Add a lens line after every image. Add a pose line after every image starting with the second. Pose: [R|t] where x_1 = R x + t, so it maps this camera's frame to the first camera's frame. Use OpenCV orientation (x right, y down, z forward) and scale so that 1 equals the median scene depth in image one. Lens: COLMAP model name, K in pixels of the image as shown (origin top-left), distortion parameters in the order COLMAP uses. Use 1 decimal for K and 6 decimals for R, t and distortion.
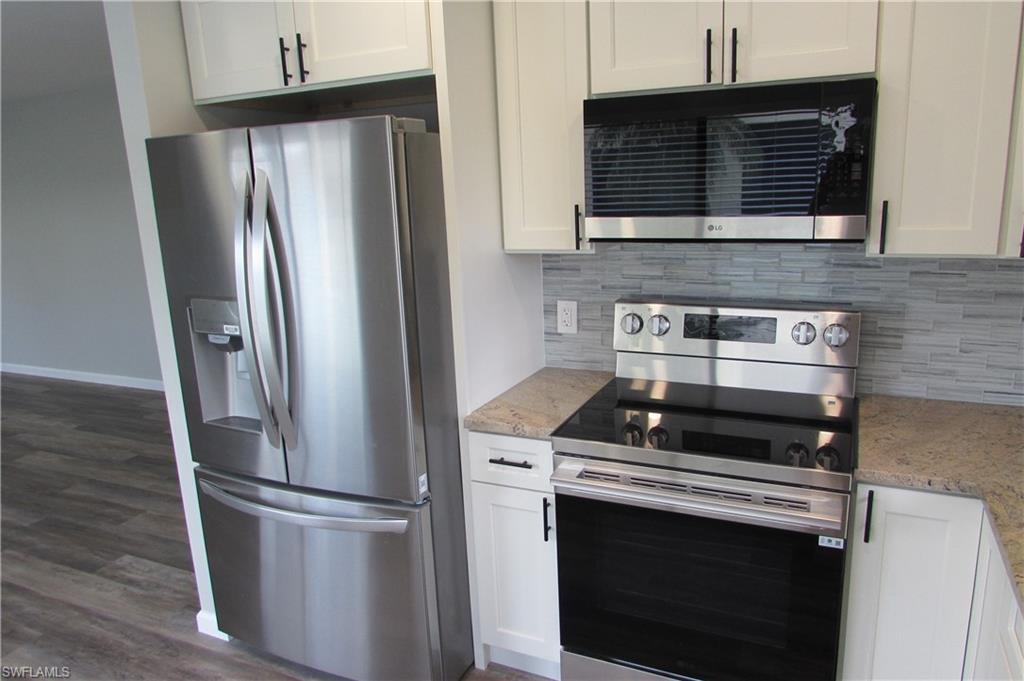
lens RADIAL K [[721.0, 0, 515.0], [0, 721.0, 338.7], [0, 0, 1]] dist [-0.025819, 0.002057]
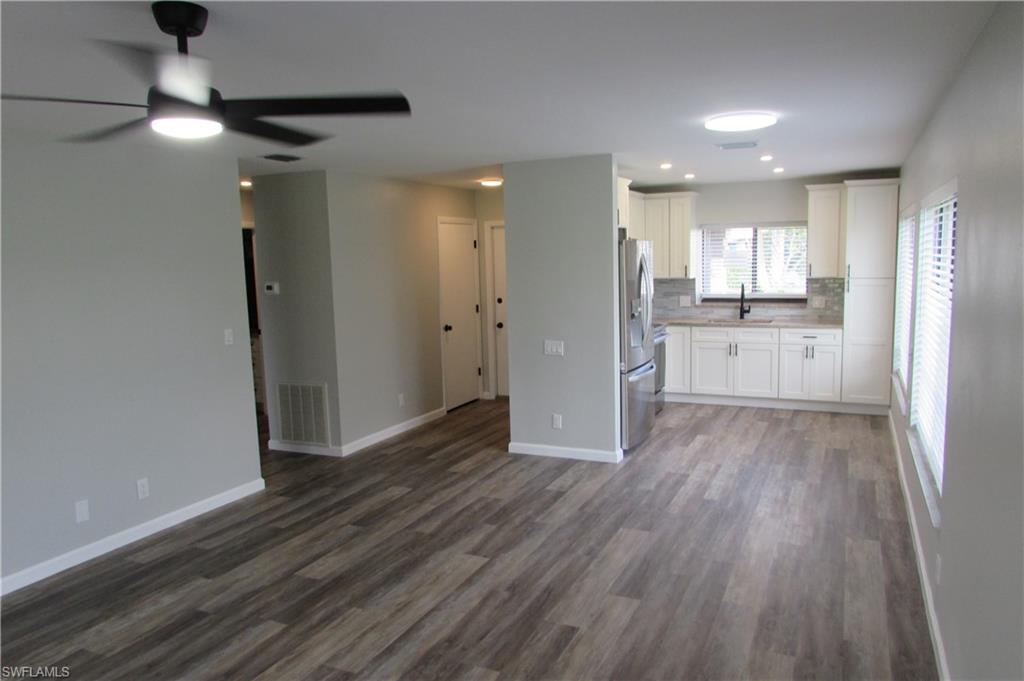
lens RADIAL K [[723.2, 0, 514.3], [0, 723.2, 348.2], [0, 0, 1]] dist [-0.036019, 0.011050]
pose [[0.002740, -0.084362, 0.996431, -1.724746], [0.250202, 0.964800, 0.080996, -0.115595], [-0.968190, 0.249087, 0.023751, 0.781409]]
